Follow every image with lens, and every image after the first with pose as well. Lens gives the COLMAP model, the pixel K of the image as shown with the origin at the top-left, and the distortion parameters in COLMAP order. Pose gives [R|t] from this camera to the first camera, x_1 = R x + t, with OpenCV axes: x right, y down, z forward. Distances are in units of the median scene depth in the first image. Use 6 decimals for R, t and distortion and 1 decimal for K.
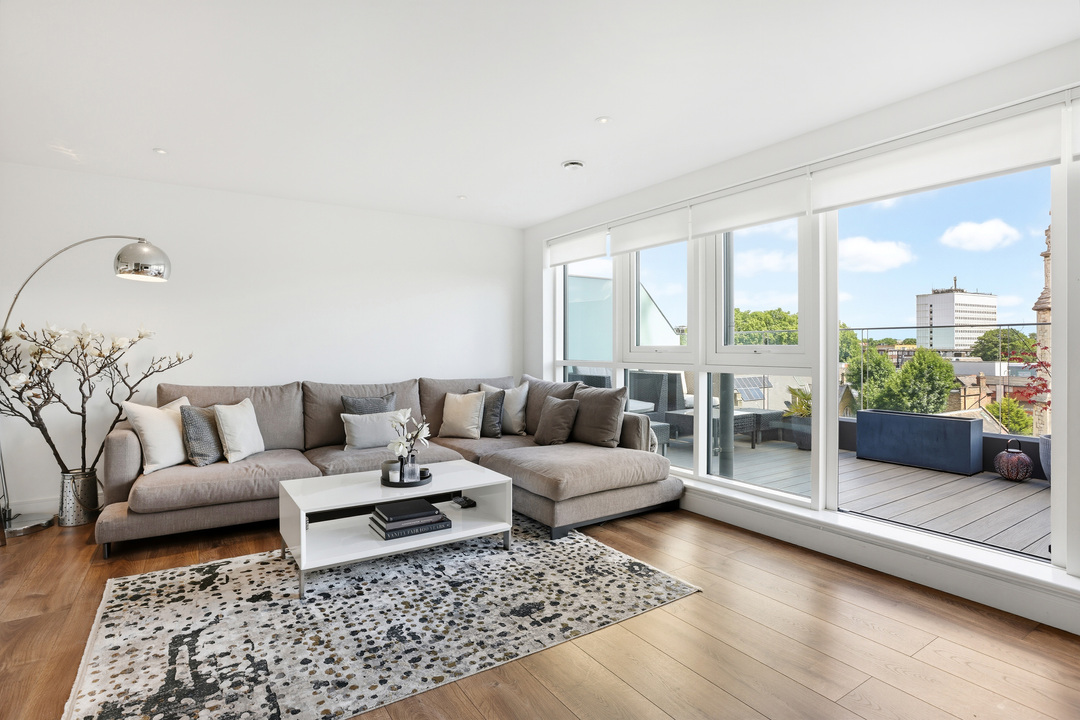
lens RADIAL K [[545.5, 0, 539.3], [0, 545.5, 348.3], [0, 0, 1]] dist [-0.051185, 0.028033]
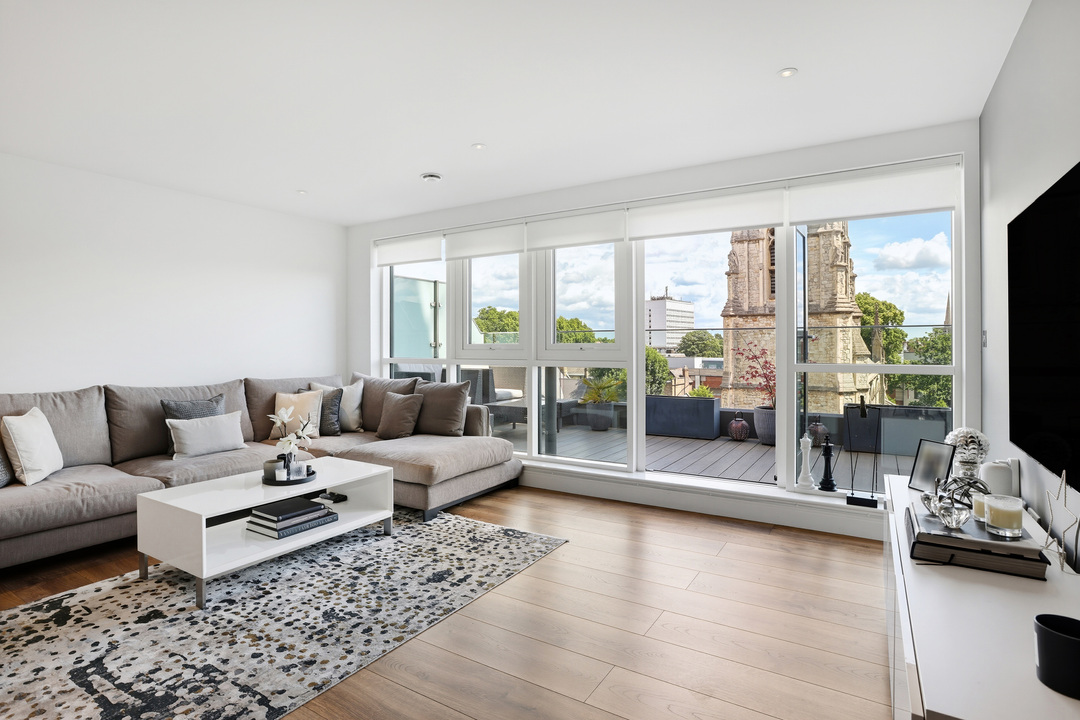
lens RADIAL K [[549.6, 0, 539.4], [0, 549.6, 346.1], [0, 0, 1]] dist [-0.041035, 0.021590]
pose [[0.907126, -0.001282, 0.420857, -0.246247], [0.001650, 0.999999, -0.000509, 0.000996], [-0.420856, 0.001156, 0.907127, -0.099517]]
